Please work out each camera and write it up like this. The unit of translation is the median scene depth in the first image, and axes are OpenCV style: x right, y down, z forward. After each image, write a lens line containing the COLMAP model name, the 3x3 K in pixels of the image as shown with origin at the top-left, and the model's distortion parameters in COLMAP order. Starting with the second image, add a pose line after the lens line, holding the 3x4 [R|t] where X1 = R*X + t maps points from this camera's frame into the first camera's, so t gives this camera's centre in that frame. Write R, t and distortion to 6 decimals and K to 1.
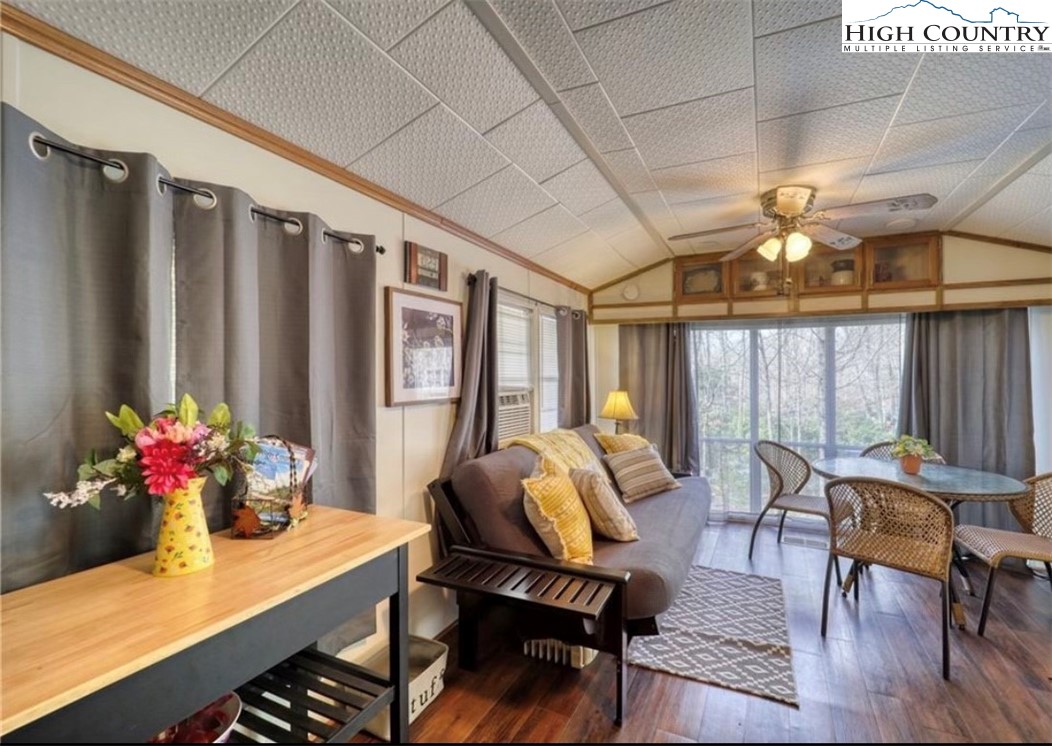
lens RADIAL K [[446.2, 0, 557.8], [0, 446.2, 372.8], [0, 0, 1]] dist [-0.020094, -0.000232]
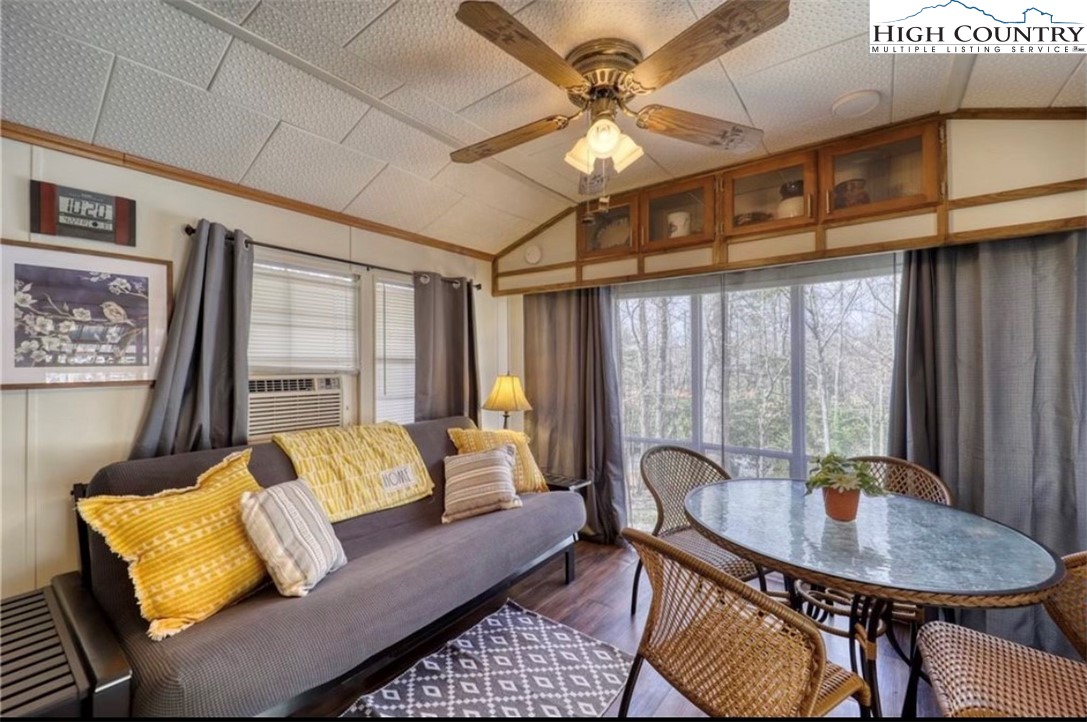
lens RADIAL K [[433.2, 0, 545.6], [0, 433.2, 358.9], [0, 0, 1]] dist [-0.015993, 0.000026]
pose [[0.975816, -0.003159, -0.218571, 0.538557], [0.002486, 0.999991, -0.003355, 0.018645], [0.218580, 0.002730, 0.975815, 0.358348]]
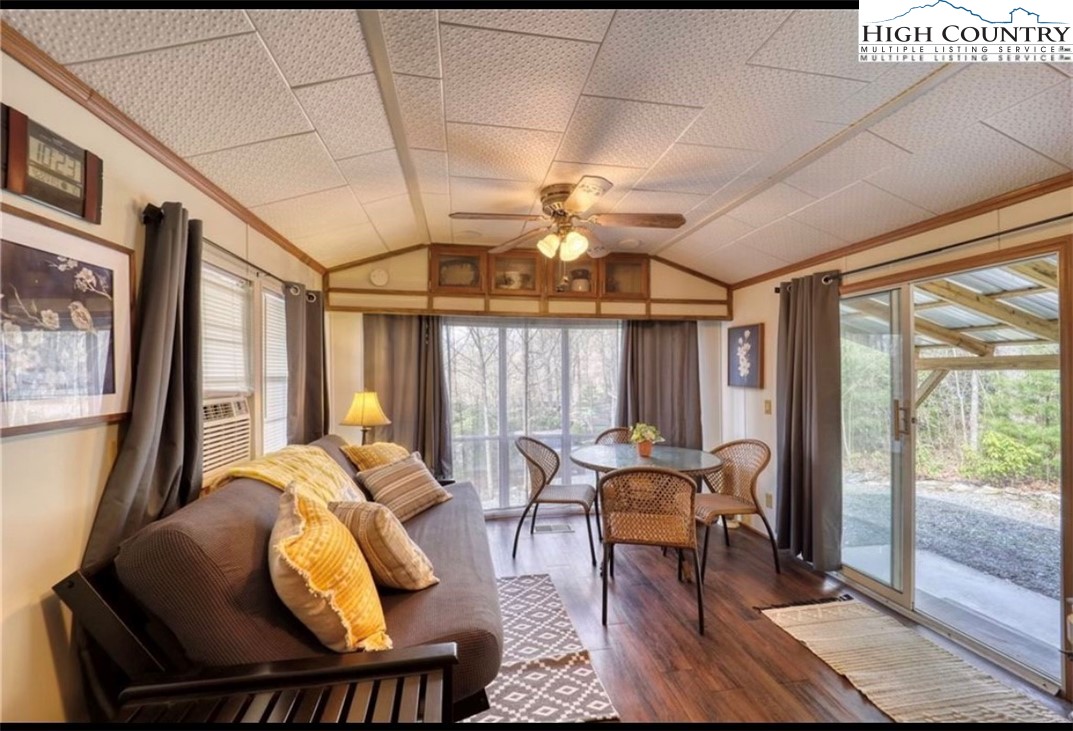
lens RADIAL K [[428.8, 0, 534.1], [0, 428.8, 368.6], [0, 0, 1]] dist [-0.010027, -0.004147]
pose [[0.825325, 0.001410, 0.564656, -0.083533], [0.000638, 0.999994, -0.003429, -0.000319], [-0.564657, 0.003190, 0.825319, 0.220325]]
